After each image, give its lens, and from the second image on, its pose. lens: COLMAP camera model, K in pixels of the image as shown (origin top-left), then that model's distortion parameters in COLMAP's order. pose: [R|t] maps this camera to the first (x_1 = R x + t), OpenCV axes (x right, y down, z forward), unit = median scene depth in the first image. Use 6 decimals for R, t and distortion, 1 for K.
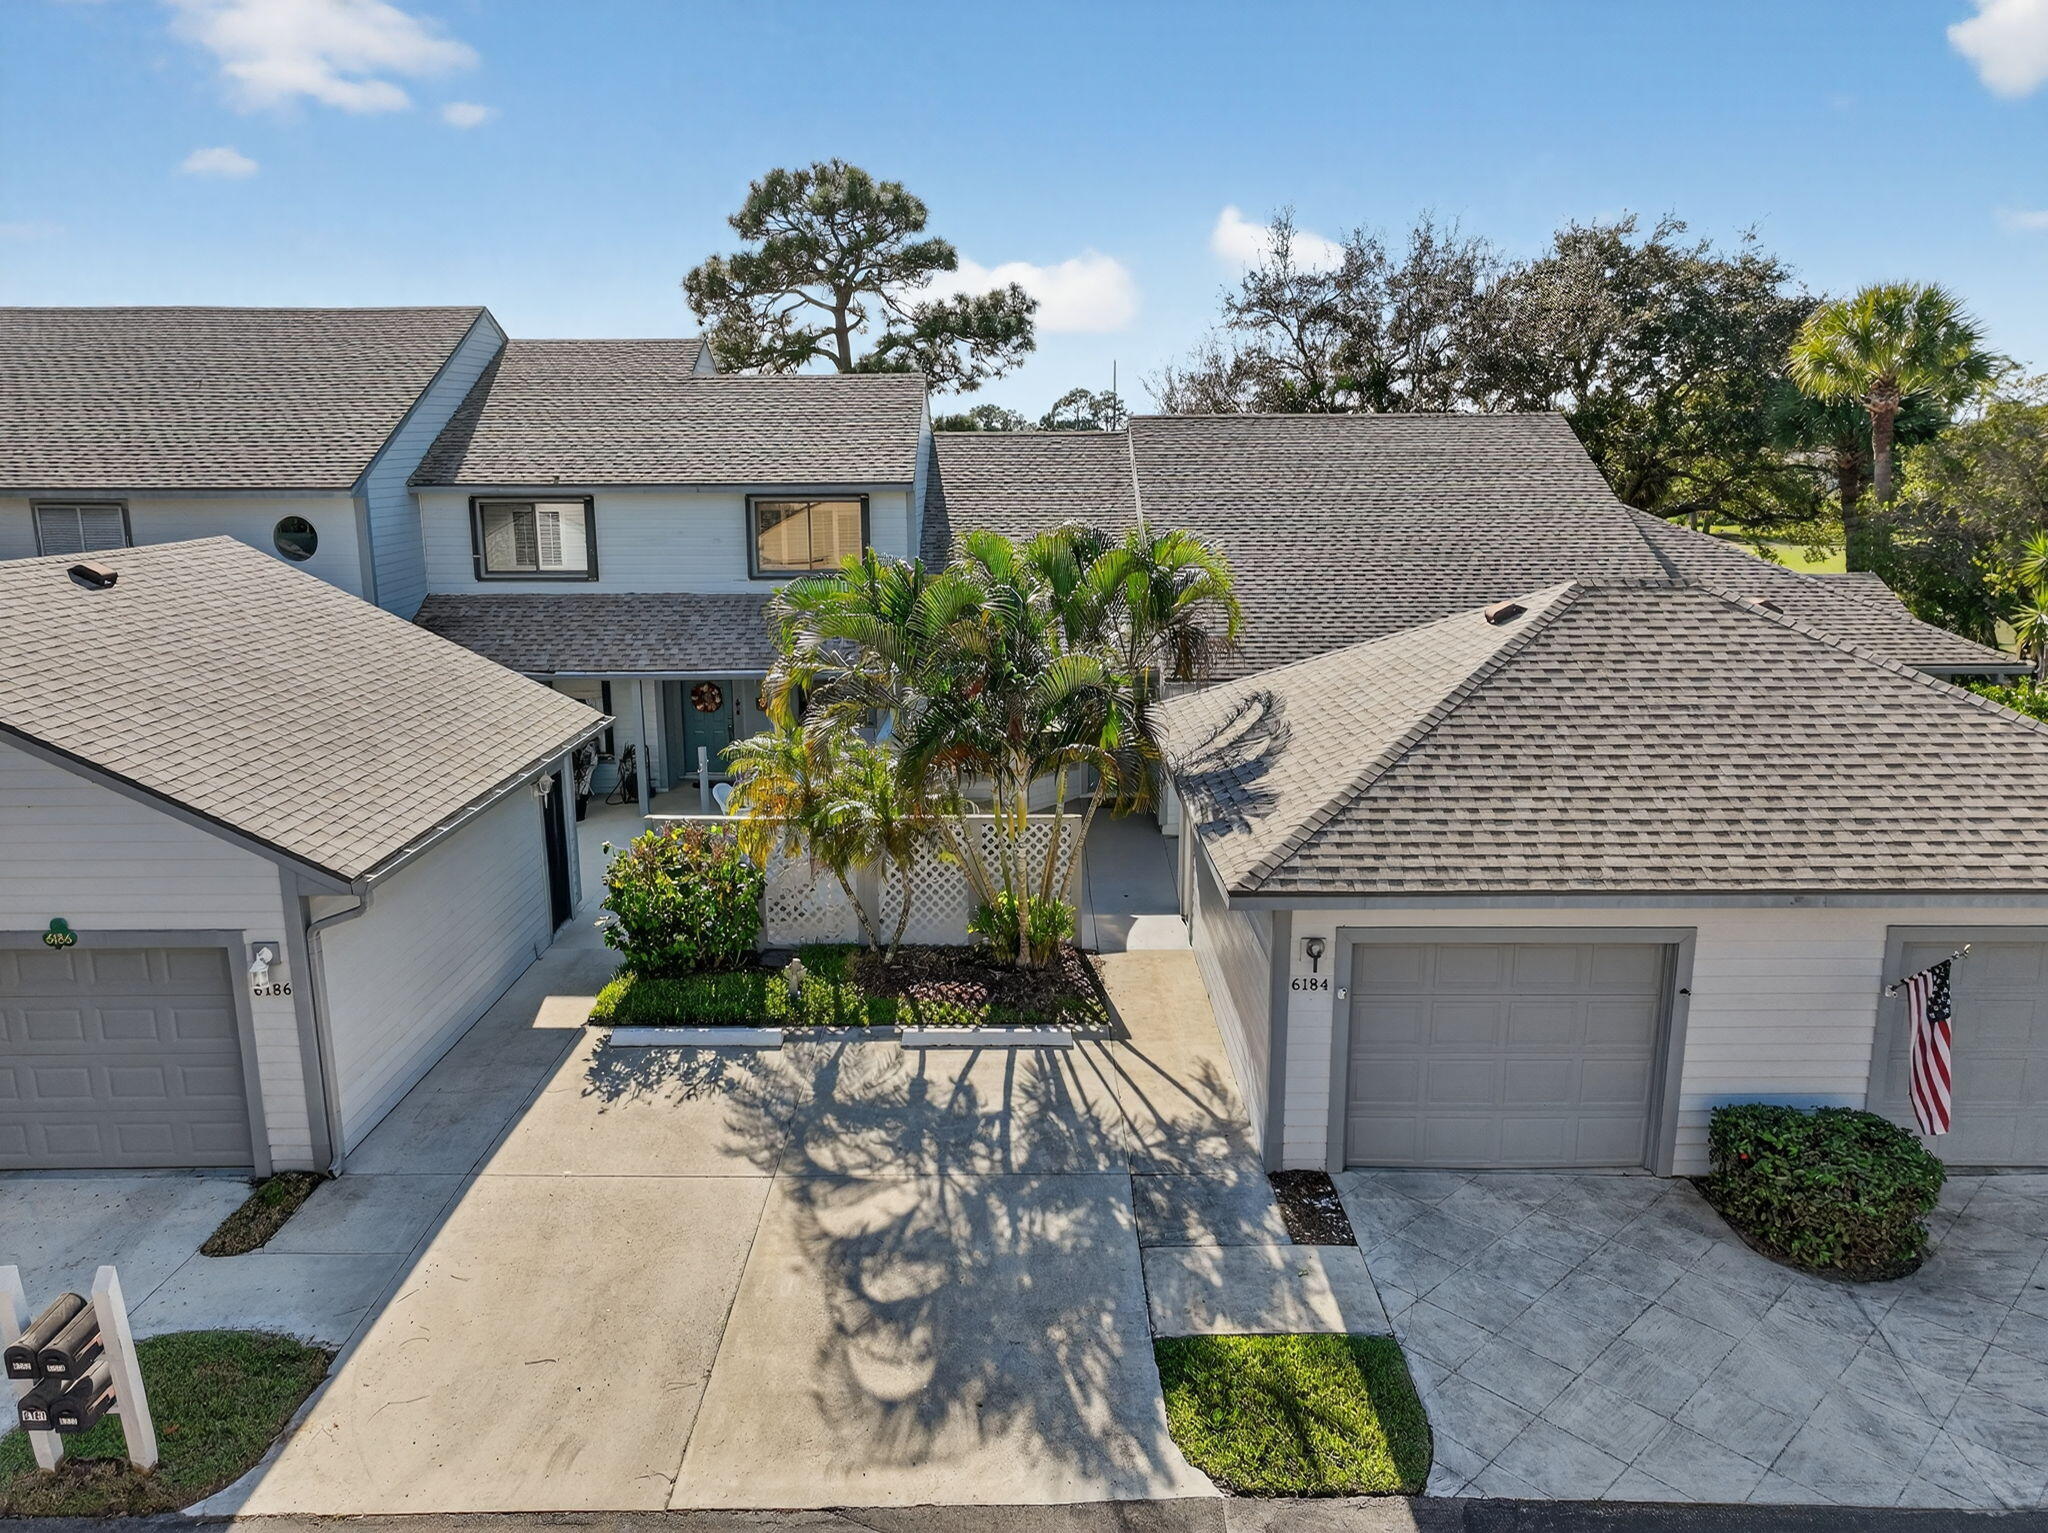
lens RADIAL K [[1432.8, 0, 1024.3], [0, 1432.8, 765.9], [0, 0, 1]] dist [-0.001360, 0.012394]
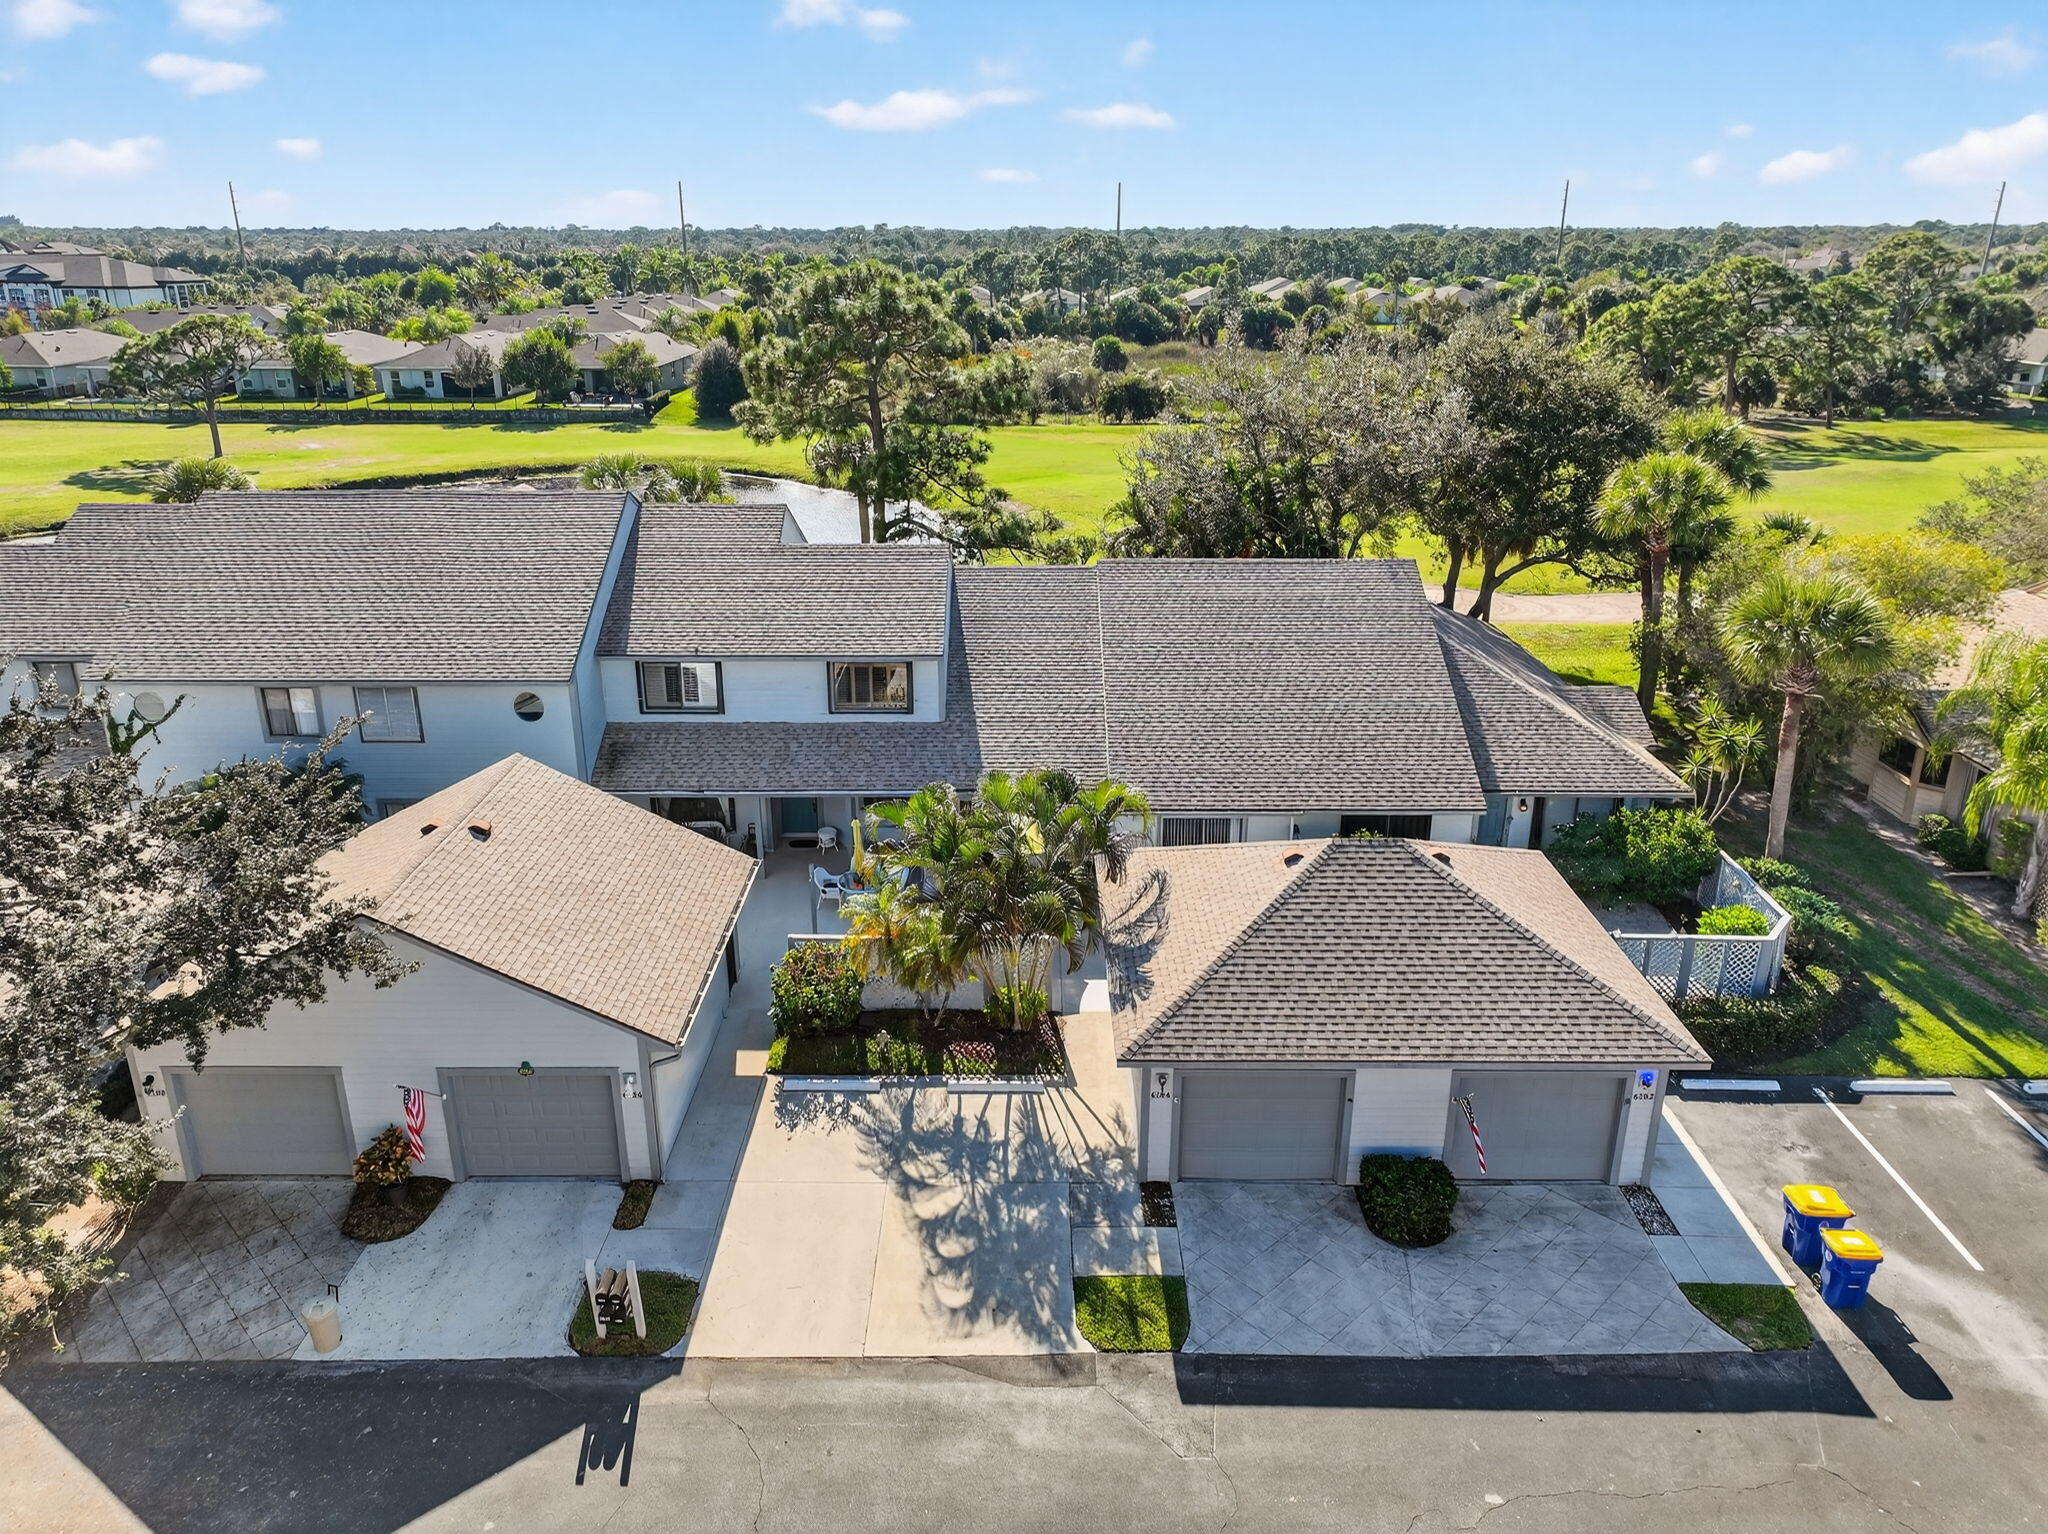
lens RADIAL K [[1432.8, 0, 1022.8], [0, 1432.8, 762.5], [0, 0, 1]] dist [-0.001360, 0.012394]
pose [[0.999993, 0.002565, -0.002710, 0.014263], [-0.002165, 0.990346, 0.138598, -0.564649], [0.003039, -0.138591, 0.990345, -0.873797]]
